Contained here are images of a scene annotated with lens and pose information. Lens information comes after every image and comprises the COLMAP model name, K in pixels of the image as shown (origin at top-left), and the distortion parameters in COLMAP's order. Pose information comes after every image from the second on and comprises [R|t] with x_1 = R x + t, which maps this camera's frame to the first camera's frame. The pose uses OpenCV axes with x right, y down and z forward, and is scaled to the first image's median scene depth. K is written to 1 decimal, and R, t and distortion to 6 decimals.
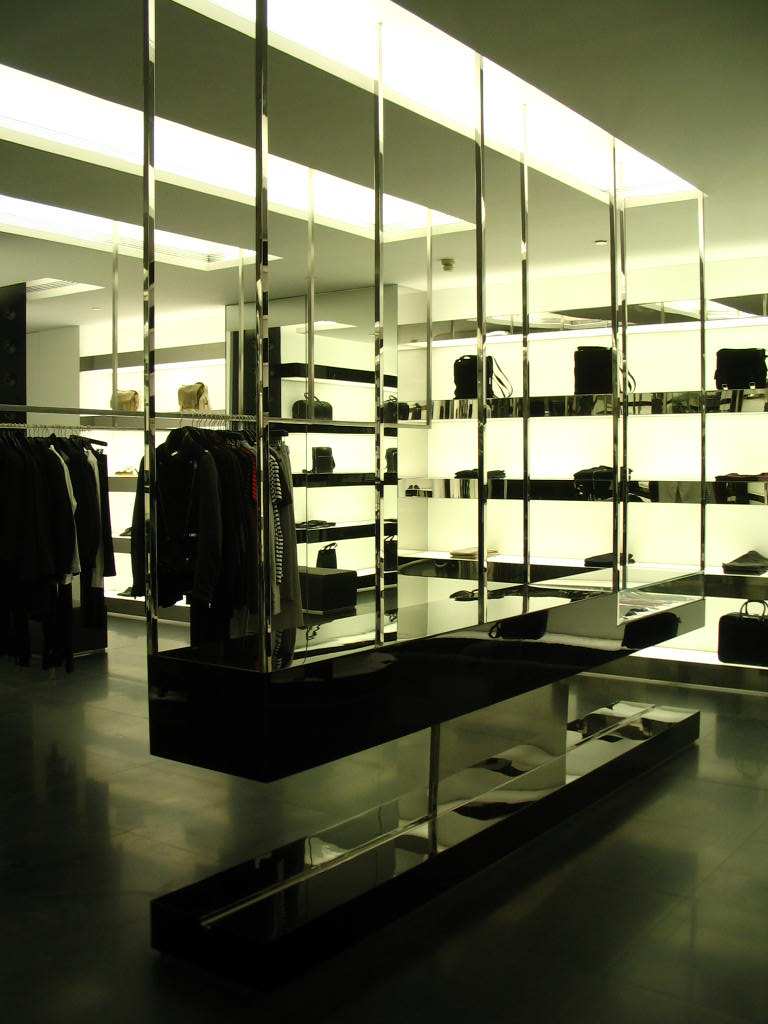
lens RADIAL K [[1085.1, 0, 379.0], [0, 1085.1, 504.3], [0, 0, 1]] dist [-0.116935, 0.000000]
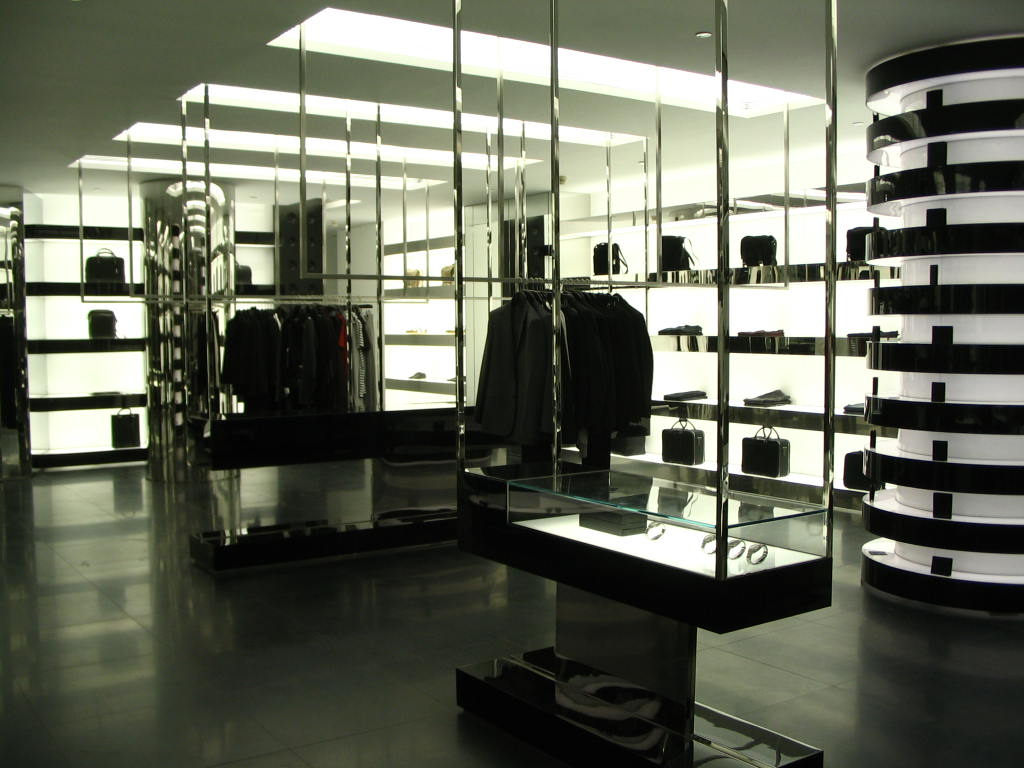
lens RADIAL K [[1085.1, 0, 519.3], [0, 1085.1, 379.3], [0, 0, 1]] dist [-0.116935, 0.000000]
pose [[0.945369, 0.011218, -0.325809, 0.423815], [-0.006909, 0.999873, 0.014378, 0.012337], [0.325929, -0.011341, 0.945326, -0.295664]]
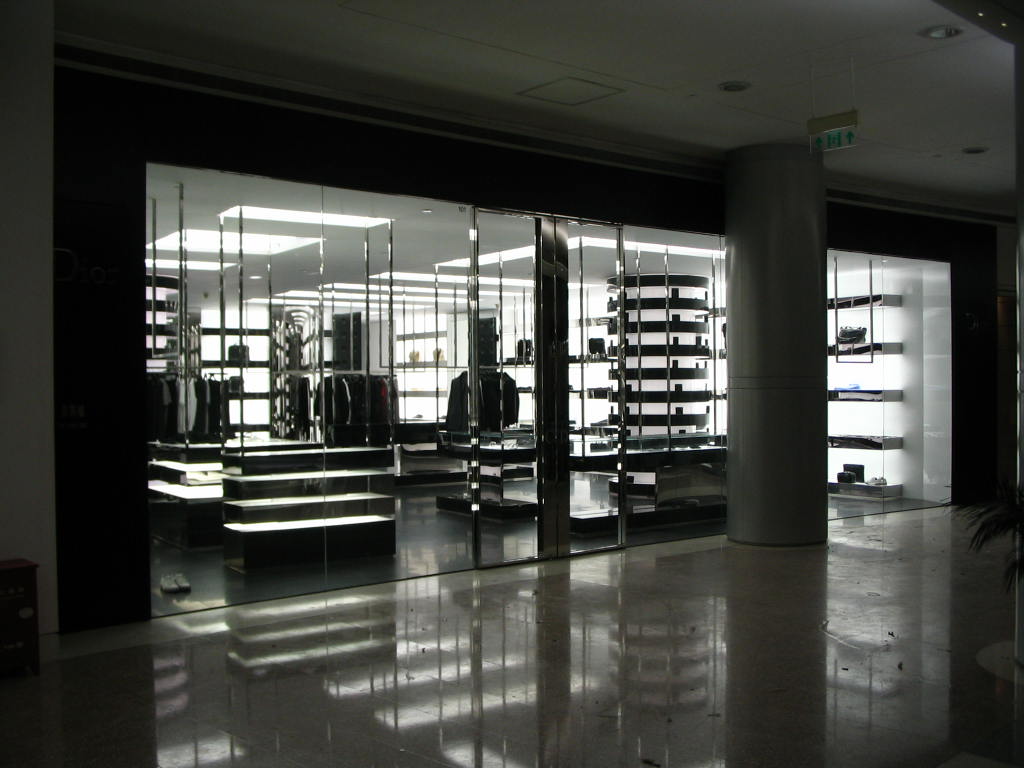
lens RADIAL K [[1085.1, 0, 508.8], [0, 1085.1, 385.5], [0, 0, 1]] dist [-0.116935, 0.000000]
pose [[0.943597, -0.004421, -0.331066, 0.842775], [-0.008104, 0.999303, -0.036442, 0.052455], [0.330997, 0.037069, 0.942904, -1.250006]]
